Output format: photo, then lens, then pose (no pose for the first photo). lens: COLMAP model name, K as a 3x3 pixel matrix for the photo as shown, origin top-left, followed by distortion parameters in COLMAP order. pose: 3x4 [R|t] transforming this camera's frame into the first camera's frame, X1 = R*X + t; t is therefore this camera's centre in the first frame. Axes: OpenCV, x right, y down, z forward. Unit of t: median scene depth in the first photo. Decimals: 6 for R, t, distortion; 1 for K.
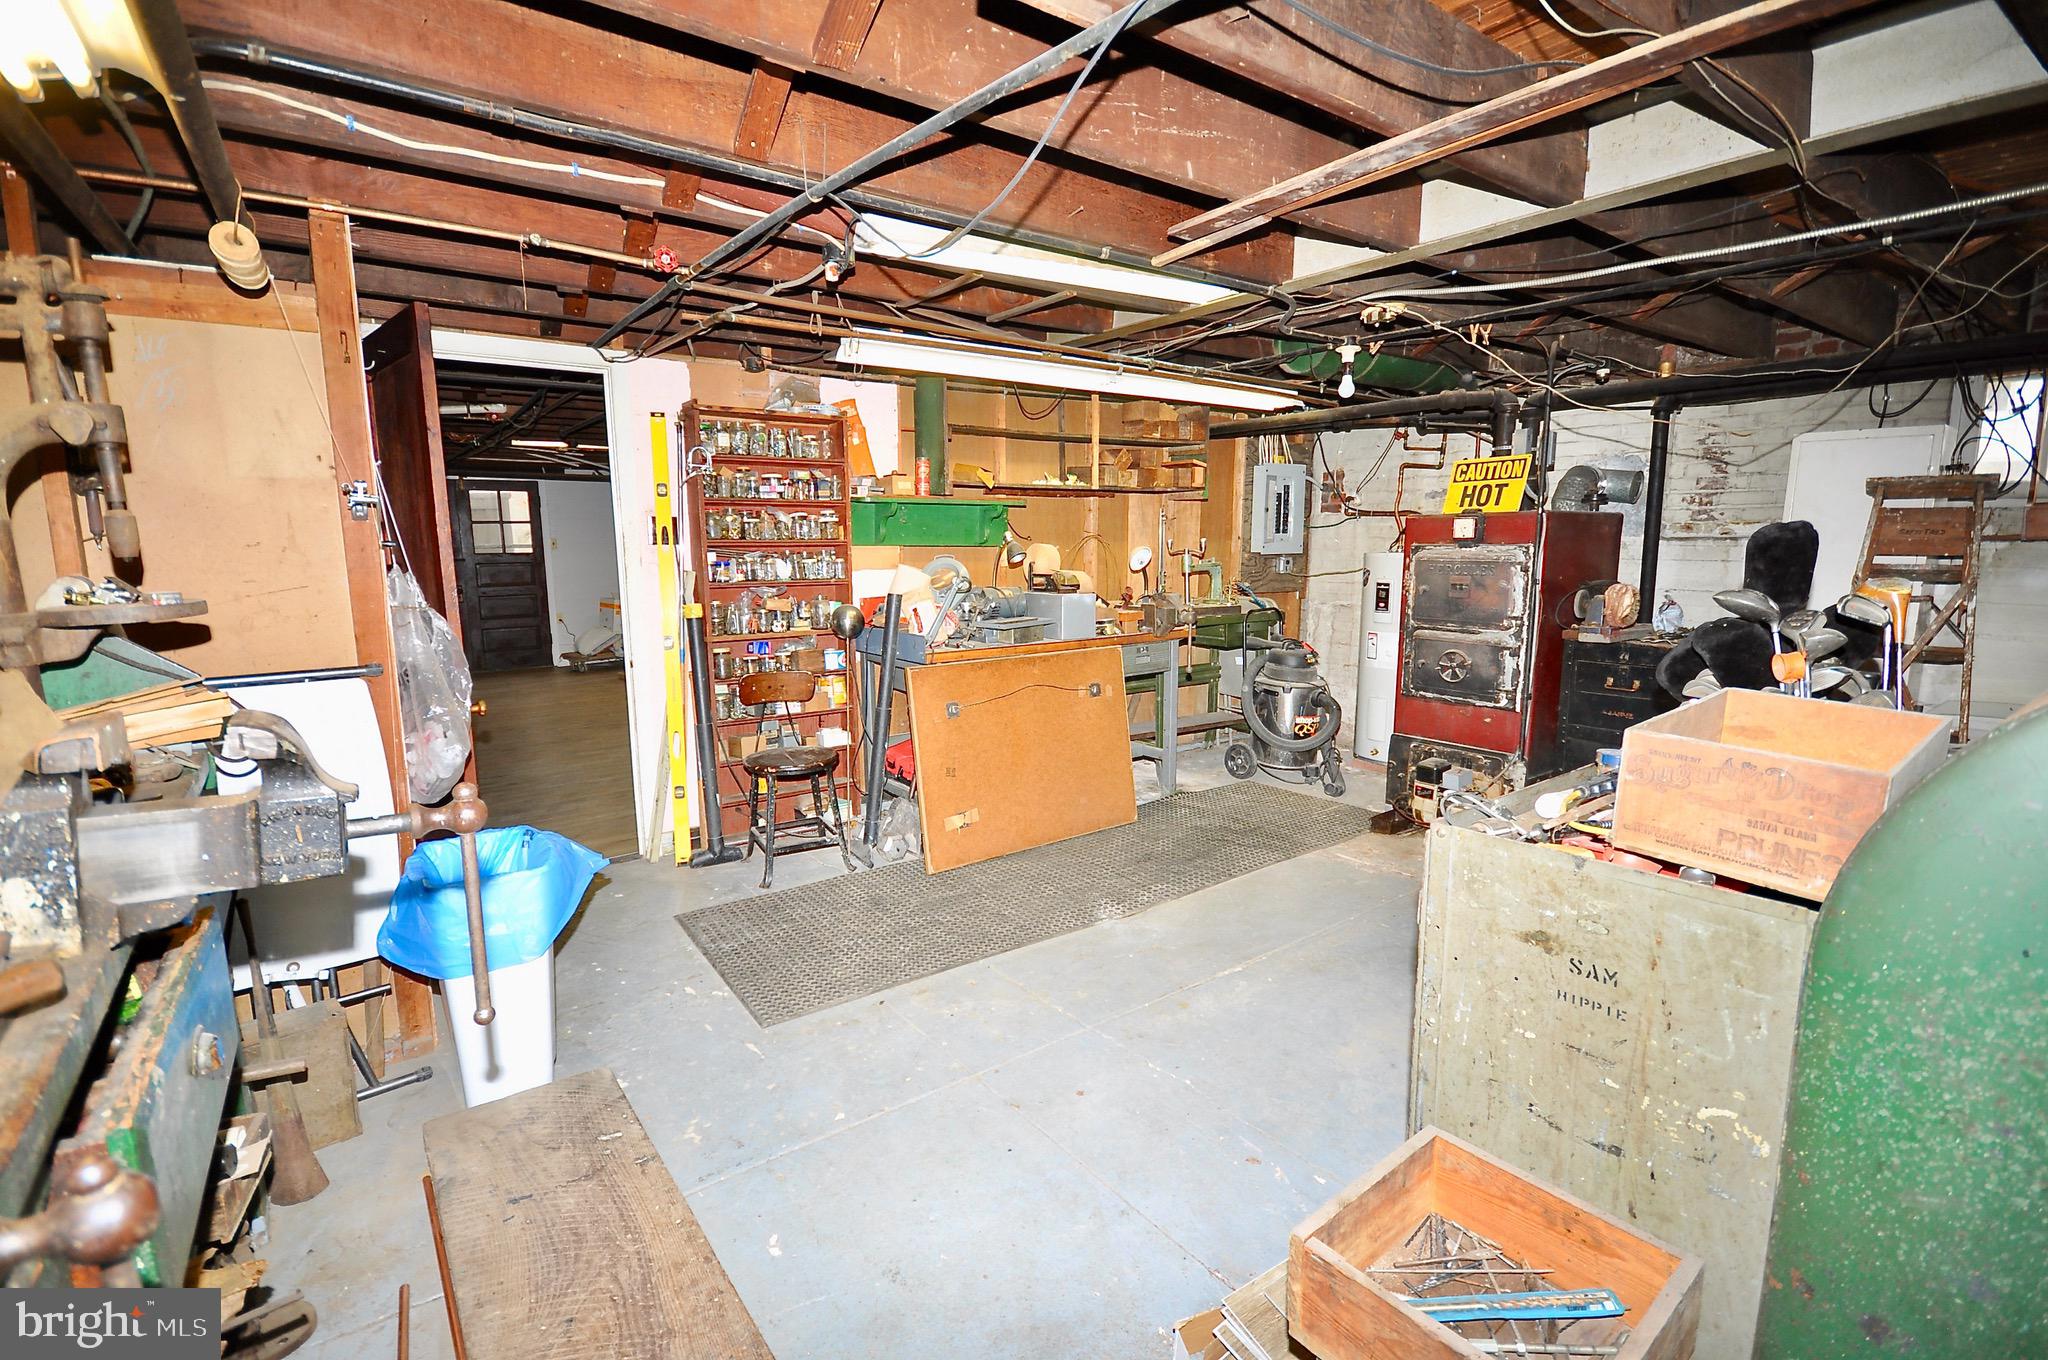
lens RADIAL K [[911.3, 0, 1020.8], [0, 911.3, 682.8], [0, 0, 1]] dist [0.000636, -0.000326]
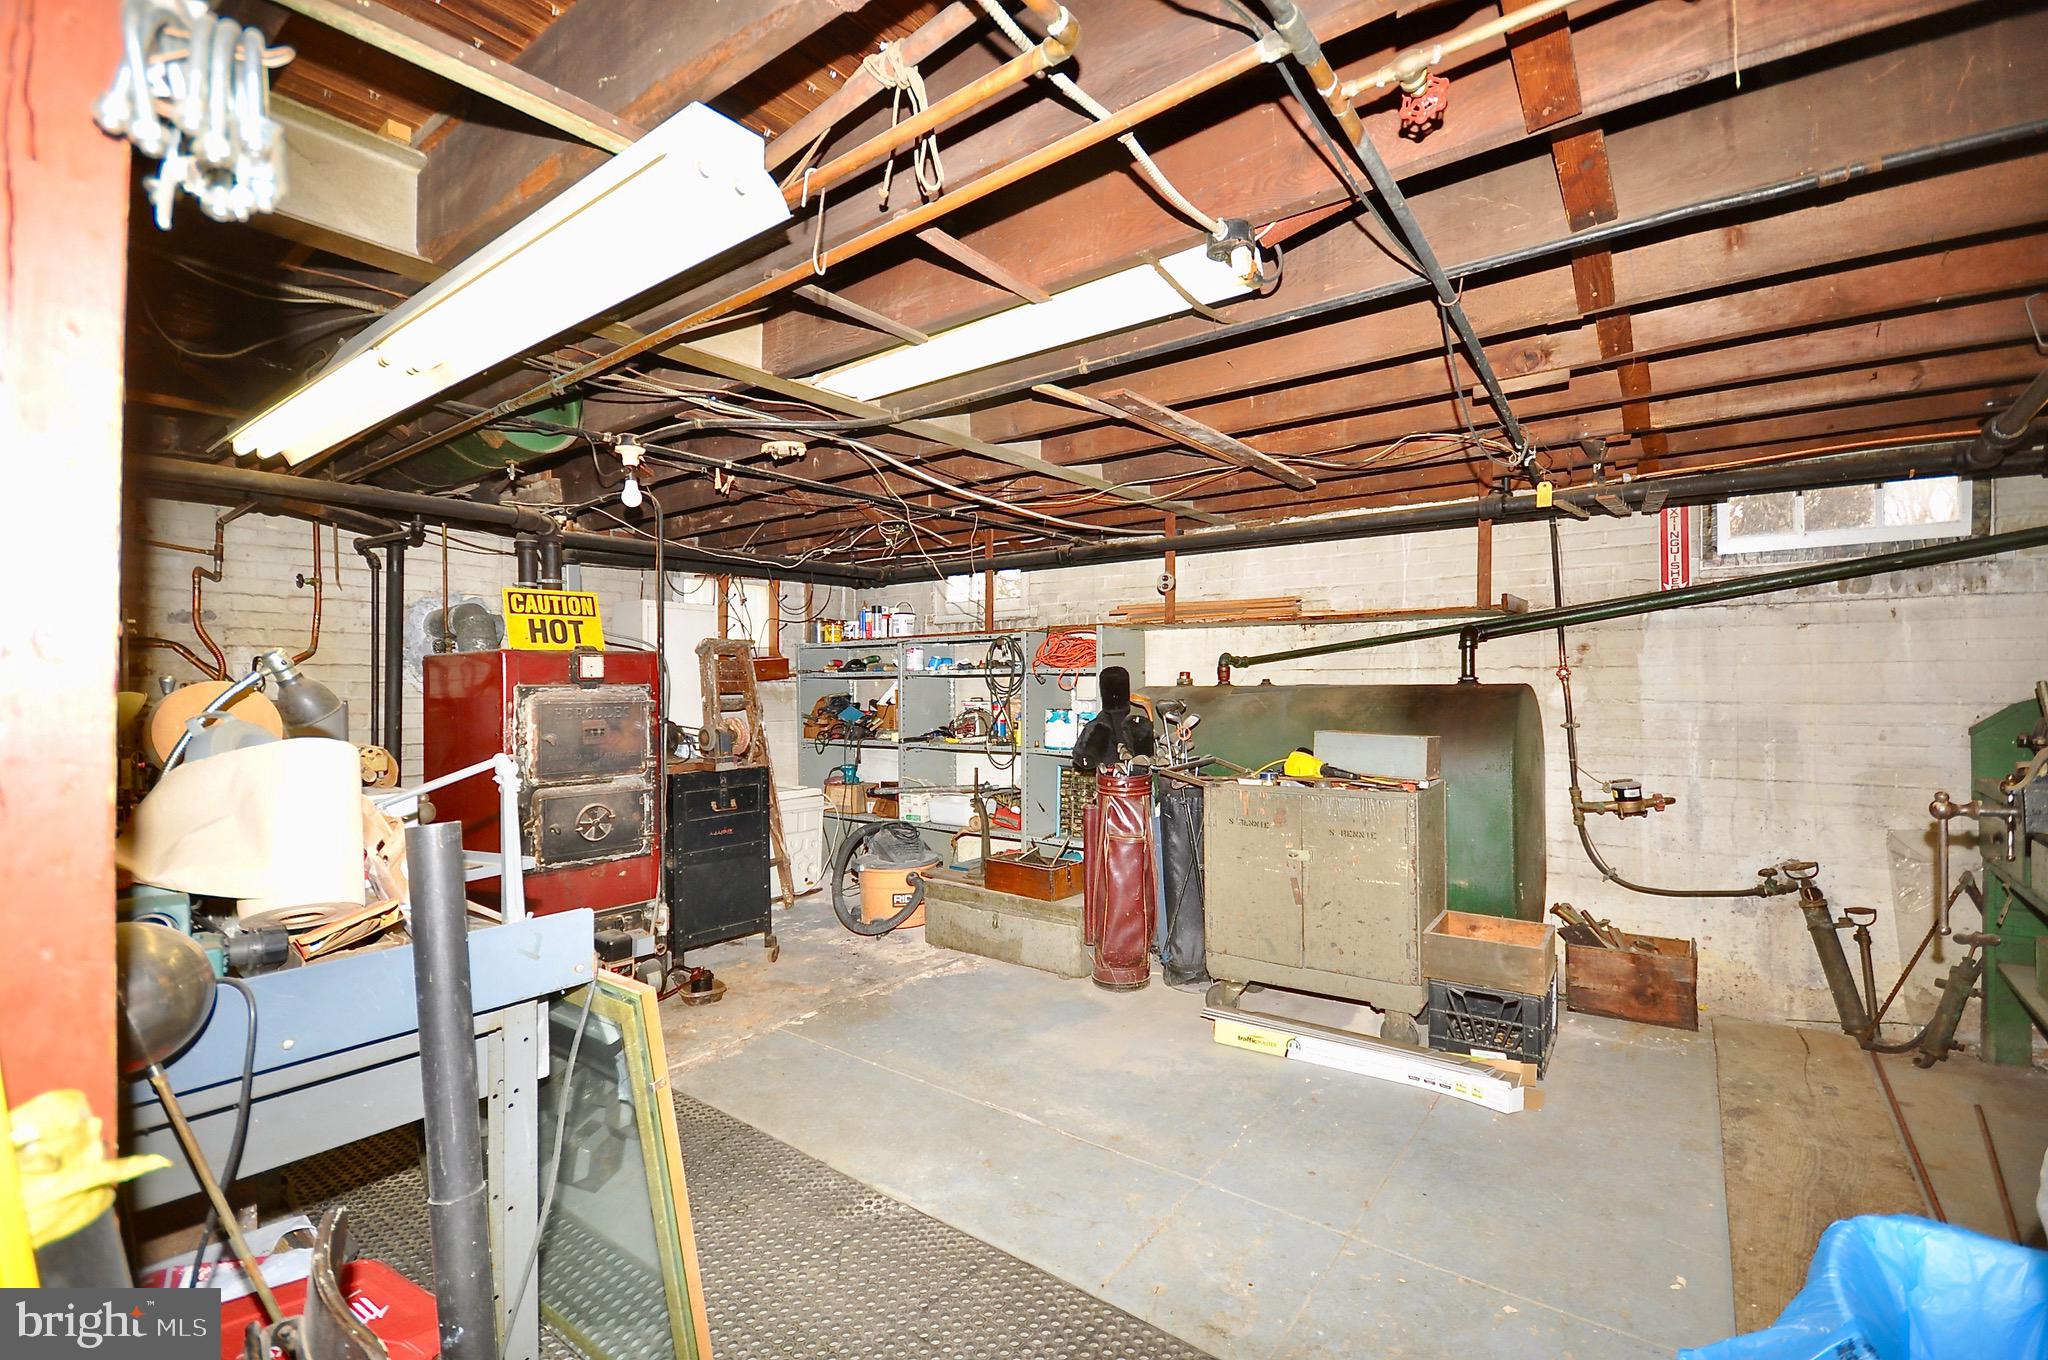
lens RADIAL K [[911.3, 0, 1020.8], [0, 911.3, 682.8], [0, 0, 1]] dist [0.000636, -0.000326]
pose [[-0.274872, 0.006171, 0.961461, -0.489095], [0.158217, 0.986638, 0.038899, -0.122310], [-0.948374, 0.162811, -0.272175, 0.844814]]
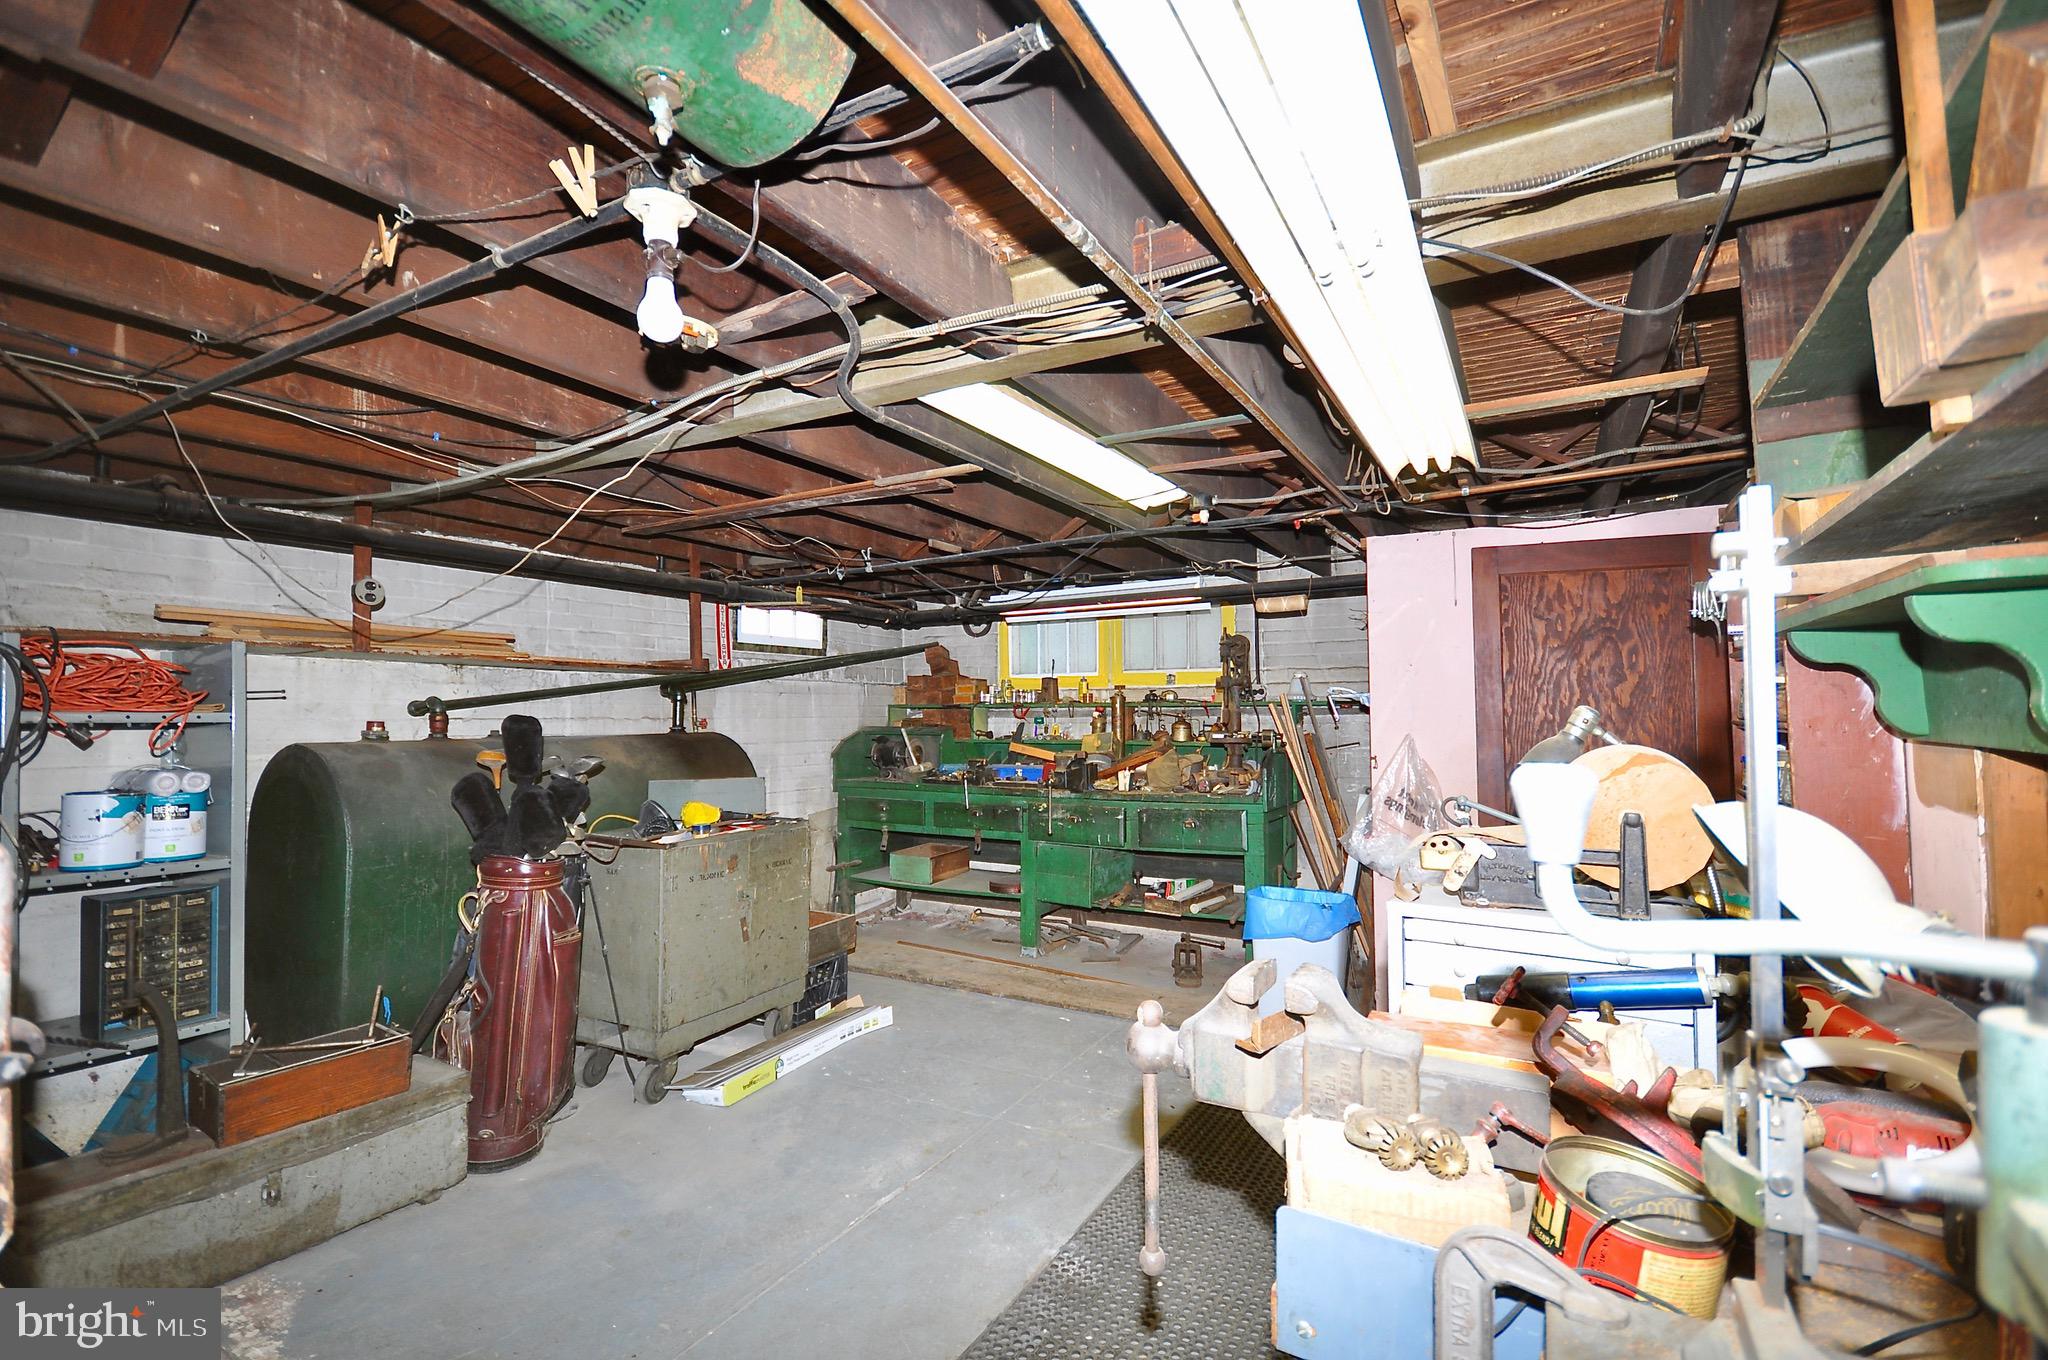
lens RADIAL K [[911.3, 0, 1020.8], [0, 911.3, 682.8], [0, 0, 1]] dist [0.000636, -0.000326]
pose [[-0.911196, -0.005244, -0.411940, 0.344680], [-0.054229, 0.992745, 0.107314, -0.207497], [0.408389, 0.120123, -0.904870, 1.281683]]
